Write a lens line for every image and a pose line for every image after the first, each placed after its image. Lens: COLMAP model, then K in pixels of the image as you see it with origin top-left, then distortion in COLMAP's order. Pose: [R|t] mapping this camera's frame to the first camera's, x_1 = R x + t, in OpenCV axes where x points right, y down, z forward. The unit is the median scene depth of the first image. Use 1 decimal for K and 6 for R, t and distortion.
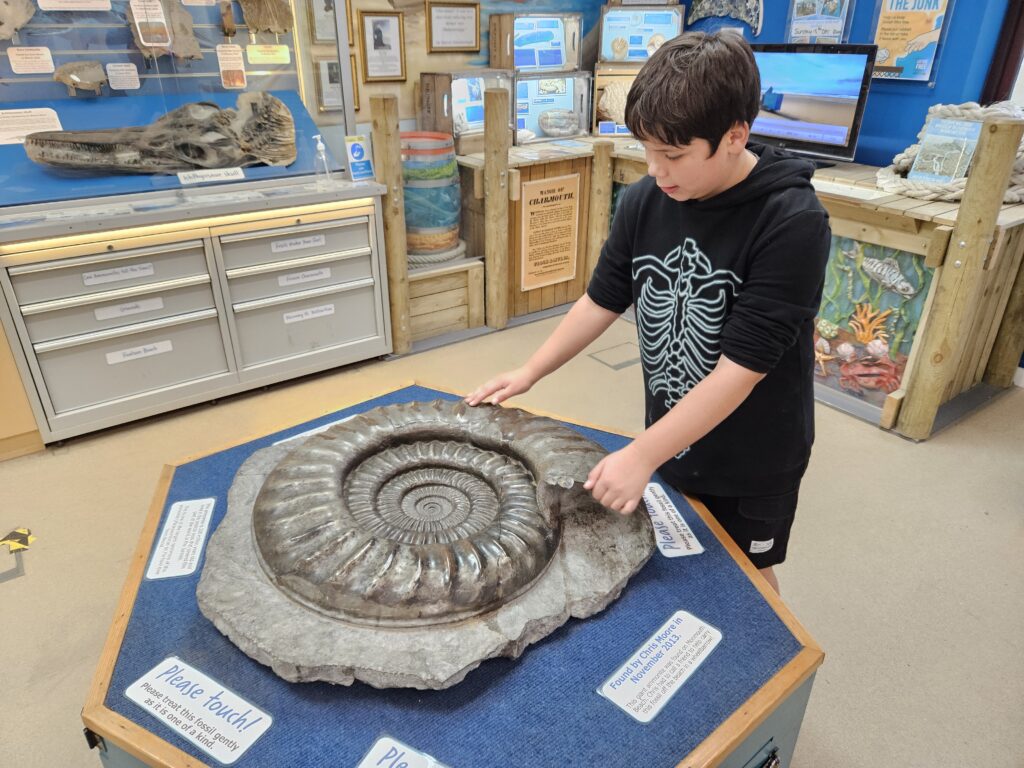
lens RADIAL K [[700.8, 0, 511.8], [0, 700.8, 384.6], [0, 0, 1]] dist [-0.006728, -0.002518]
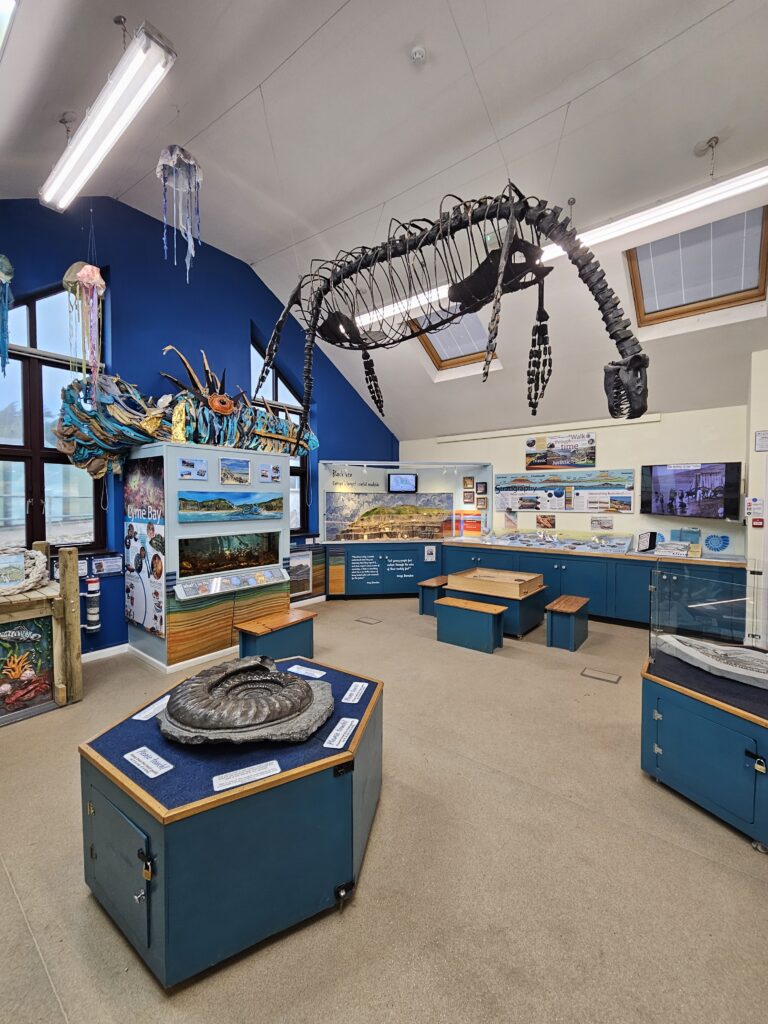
lens RADIAL K [[407.5, 0, 382.1], [0, 407.5, 513.3], [0, 0, 1]] dist [-0.000275, -0.000015]
pose [[-0.261144, -0.036347, 0.964615, -0.708607], [0.432714, 0.888857, 0.150638, -0.187008], [-0.862880, 0.456741, -0.216392, 0.262412]]
